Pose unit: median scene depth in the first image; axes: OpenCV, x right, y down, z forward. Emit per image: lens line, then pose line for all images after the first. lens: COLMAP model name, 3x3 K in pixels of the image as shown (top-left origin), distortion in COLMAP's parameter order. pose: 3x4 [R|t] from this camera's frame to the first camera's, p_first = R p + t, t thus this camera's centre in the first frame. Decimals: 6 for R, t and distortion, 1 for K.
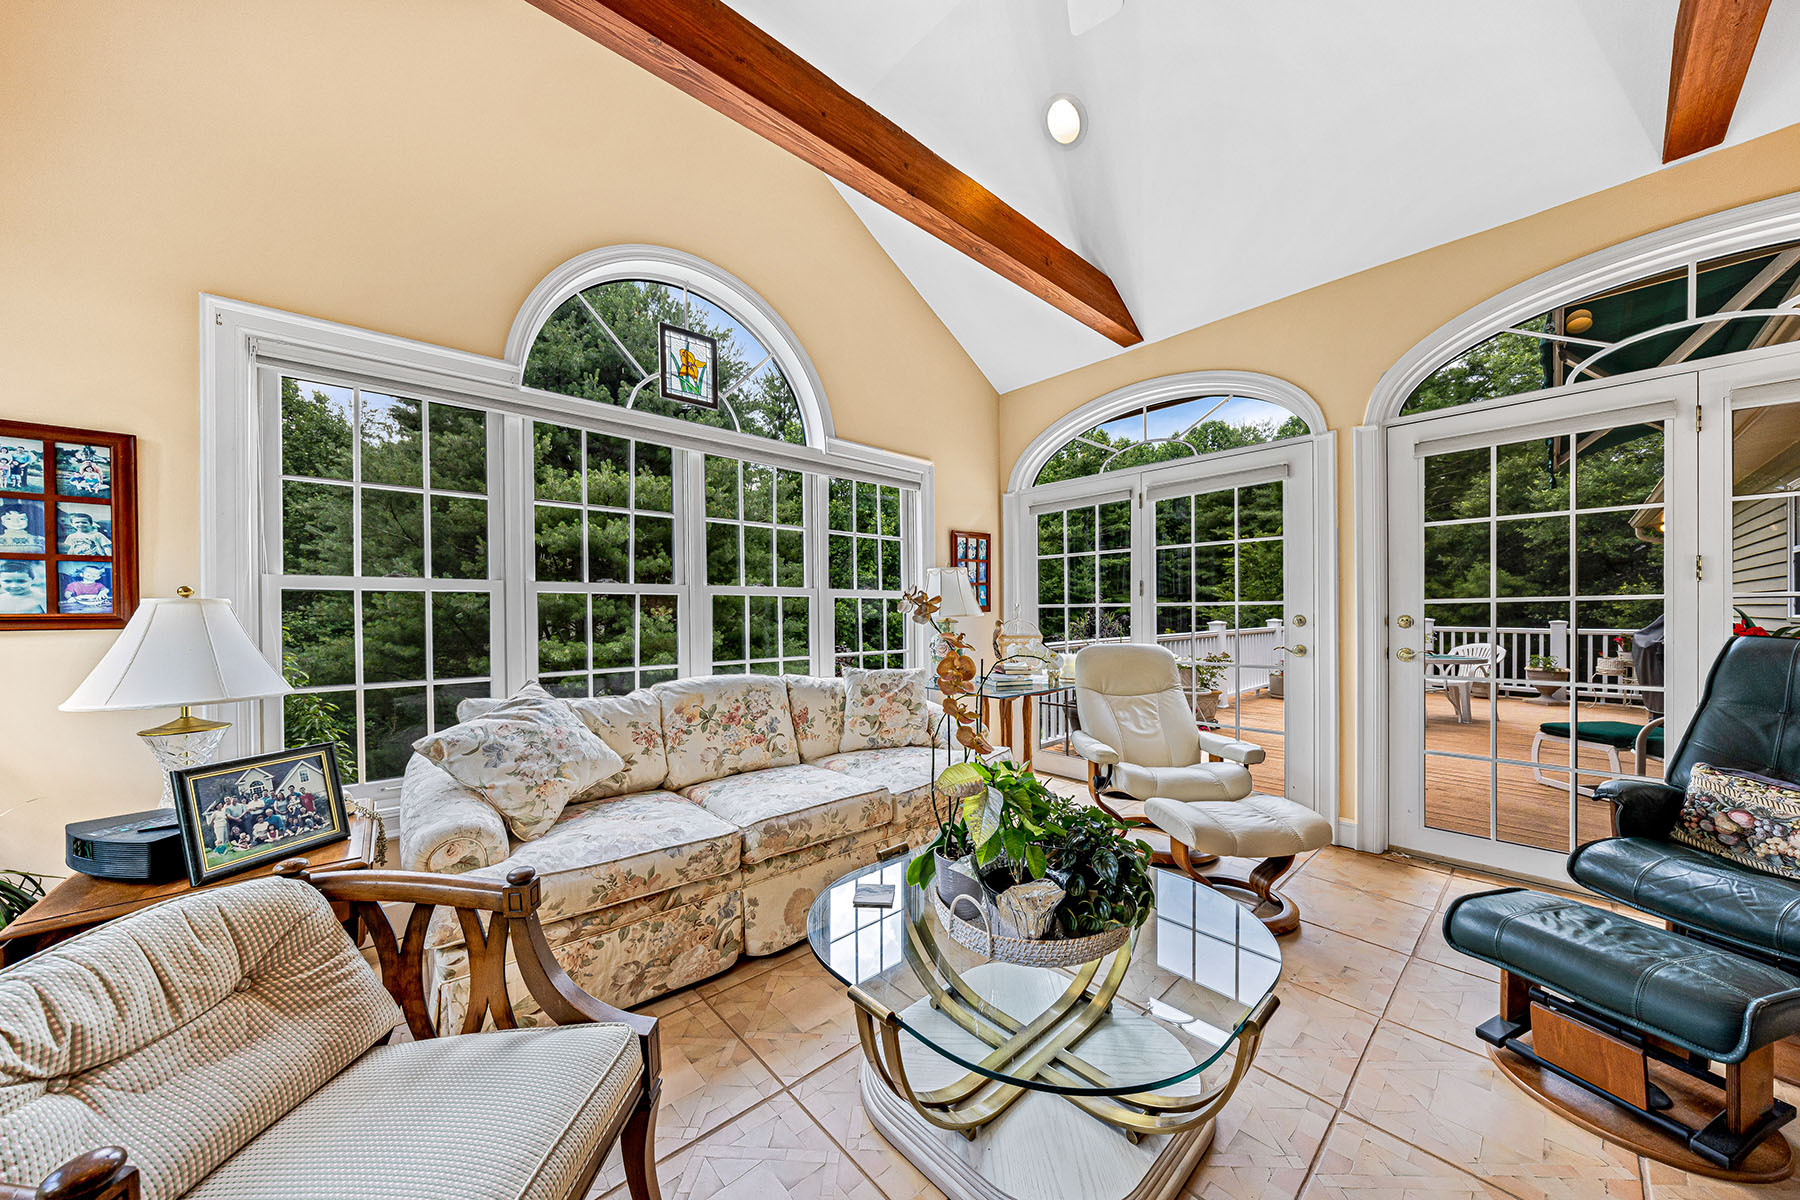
lens RADIAL K [[604.1, 0, 898.0], [0, 604.1, 612.2], [0, 0, 1]] dist [0.000482, 0.000059]
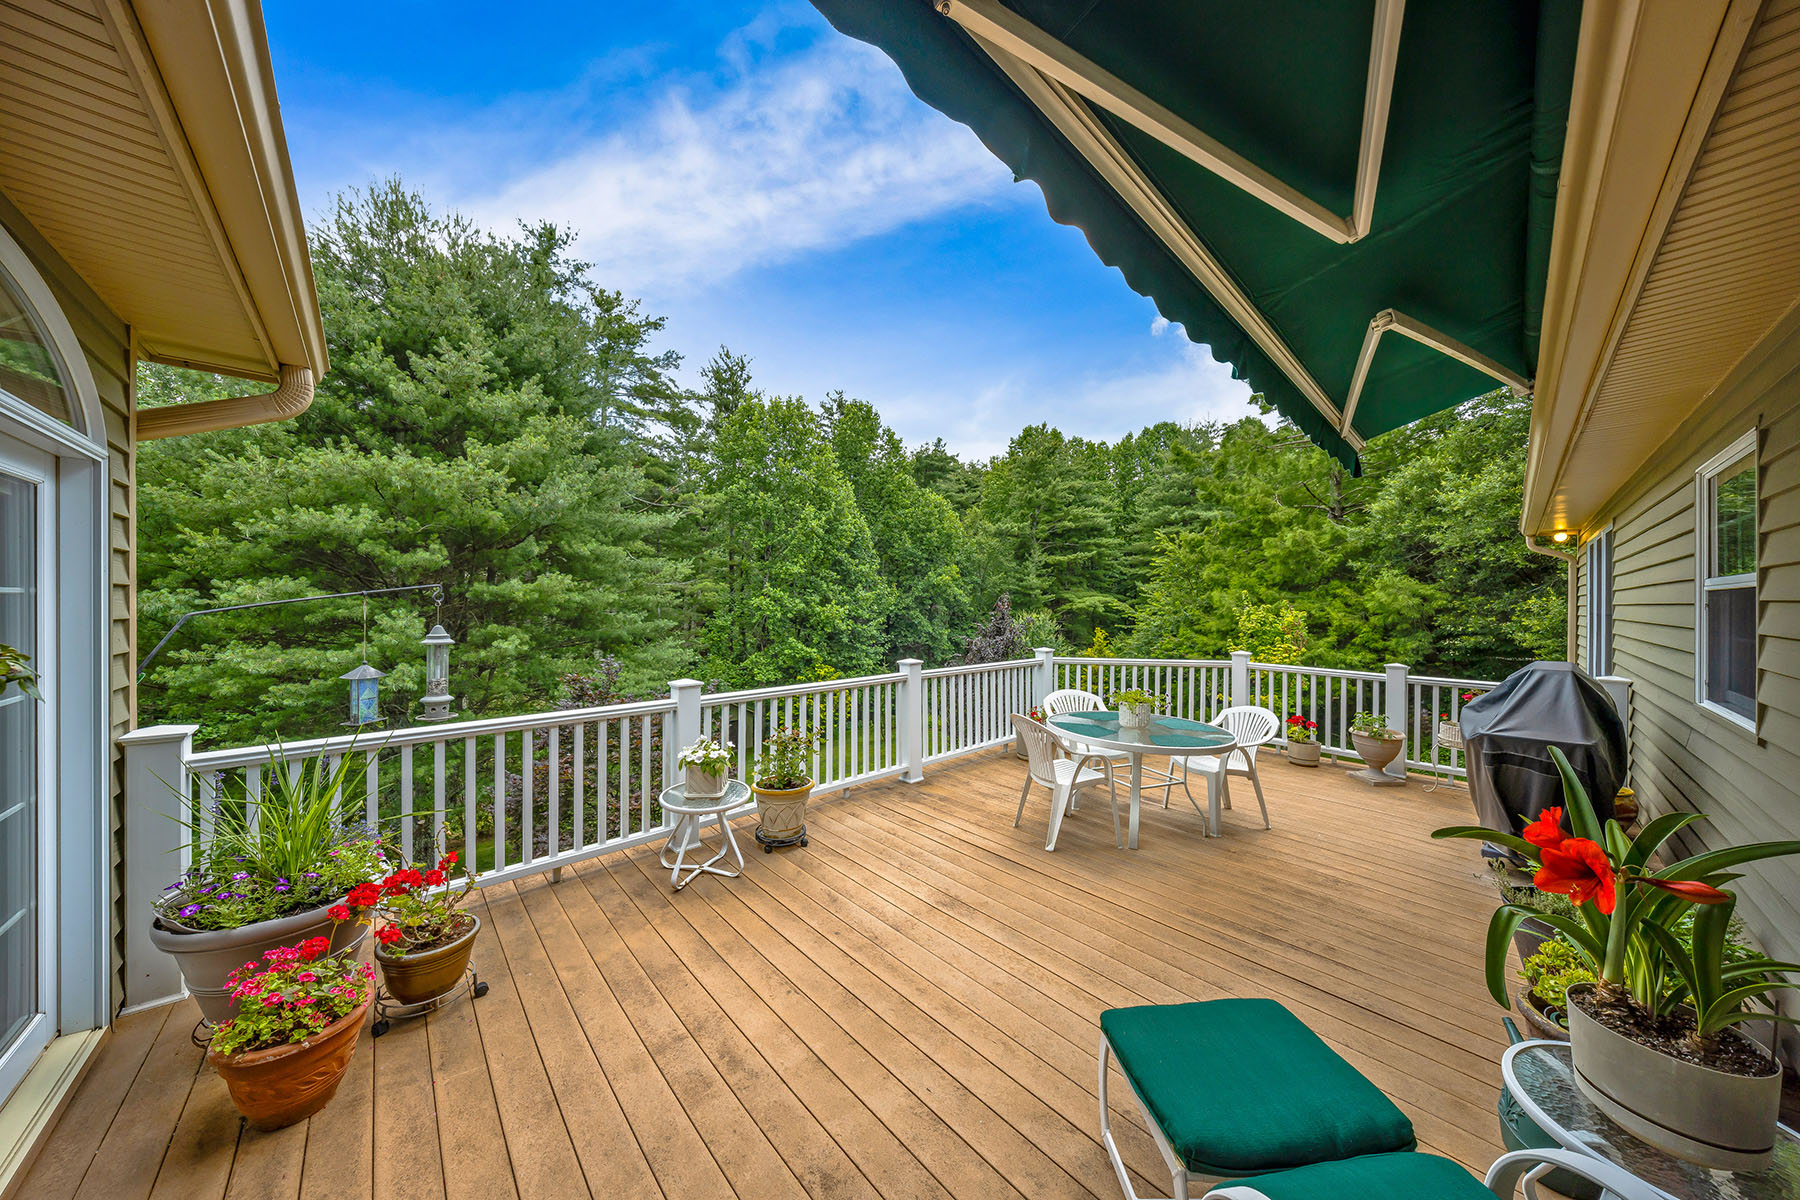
lens RADIAL K [[566.3, 0, 902.4], [0, 566.3, 600.2], [0, 0, 1]] dist [-0.000548, -0.000030]
pose [[0.999822, 0.014849, 0.011674, 0.206247], [-0.014842, 0.999890, -0.000679, -0.022914], [-0.011683, 0.000506, 0.999932, 0.136553]]
